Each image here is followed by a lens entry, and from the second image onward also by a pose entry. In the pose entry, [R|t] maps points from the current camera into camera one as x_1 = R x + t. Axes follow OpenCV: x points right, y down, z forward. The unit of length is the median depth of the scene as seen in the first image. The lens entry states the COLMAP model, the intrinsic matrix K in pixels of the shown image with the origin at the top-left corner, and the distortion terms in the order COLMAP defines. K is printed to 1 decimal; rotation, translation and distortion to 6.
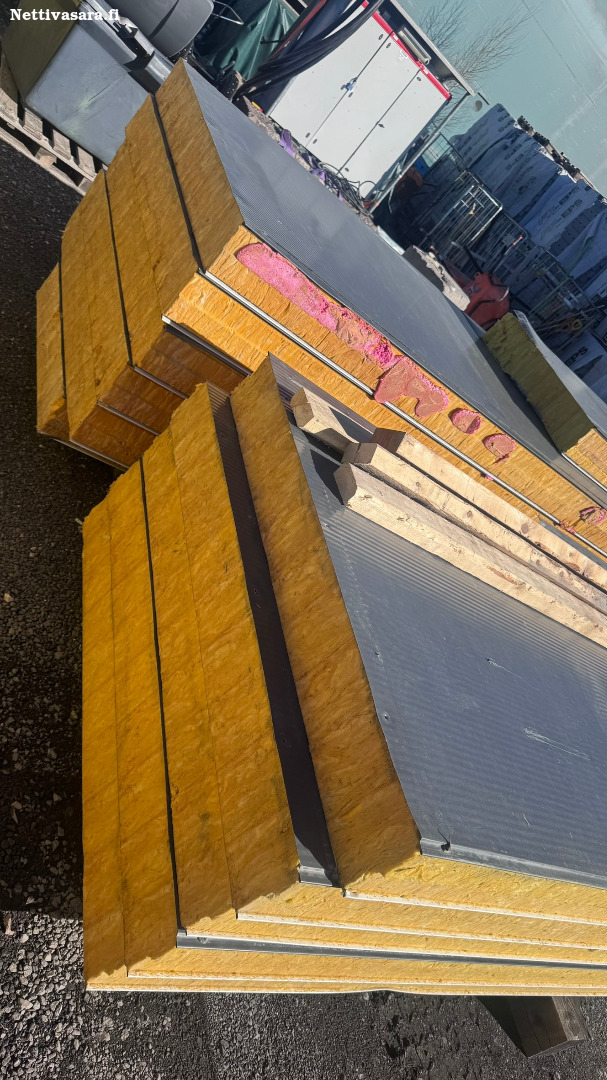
lens RADIAL K [[763.6, 0, 302.1], [0, 763.6, 544.0], [0, 0, 1]] dist [0.029417, -0.034470]
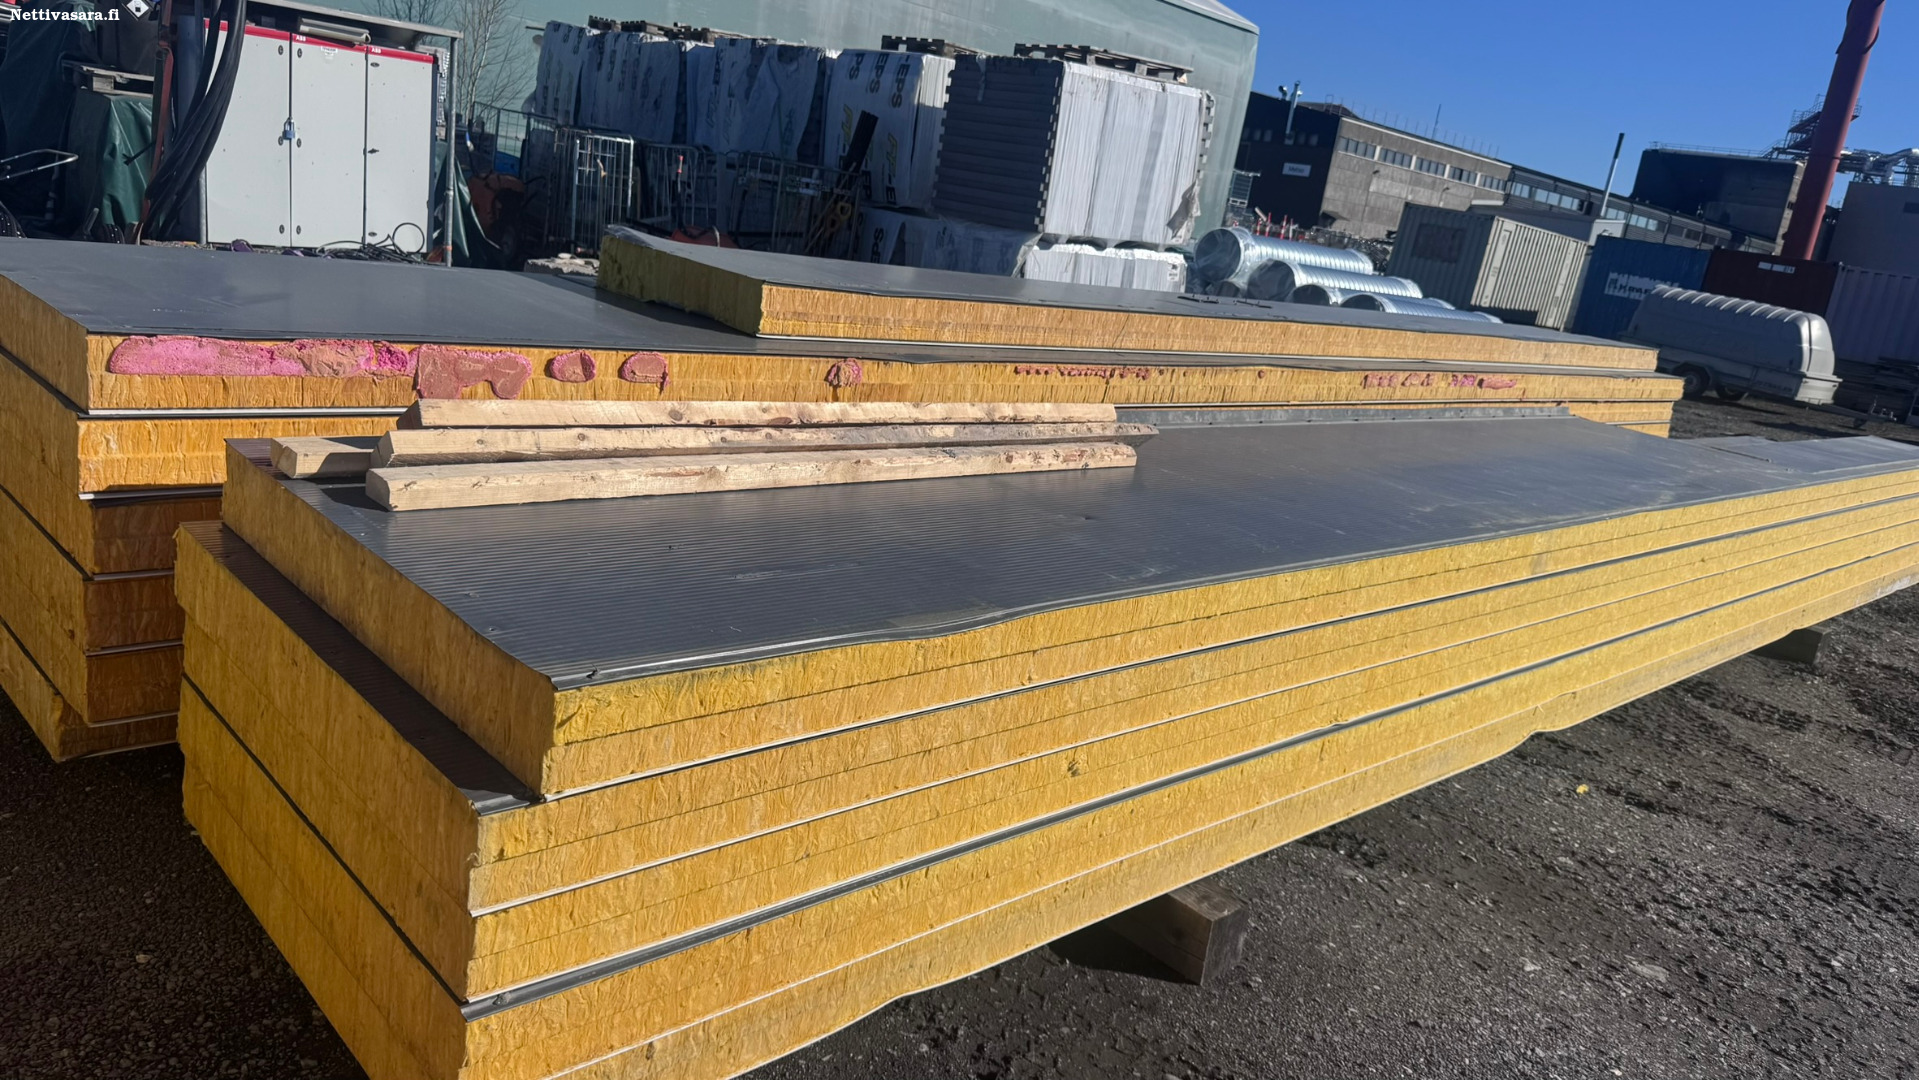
lens RADIAL K [[1356.8, 0, 952.1], [0, 1356.8, 540.7], [0, 0, 1]] dist [0.029417, -0.034470]
pose [[0.753436, -0.628028, 0.194715, 0.150459], [0.650149, 0.755794, -0.077990, 0.345391], [-0.098184, 0.185354, 0.977754, -0.315301]]
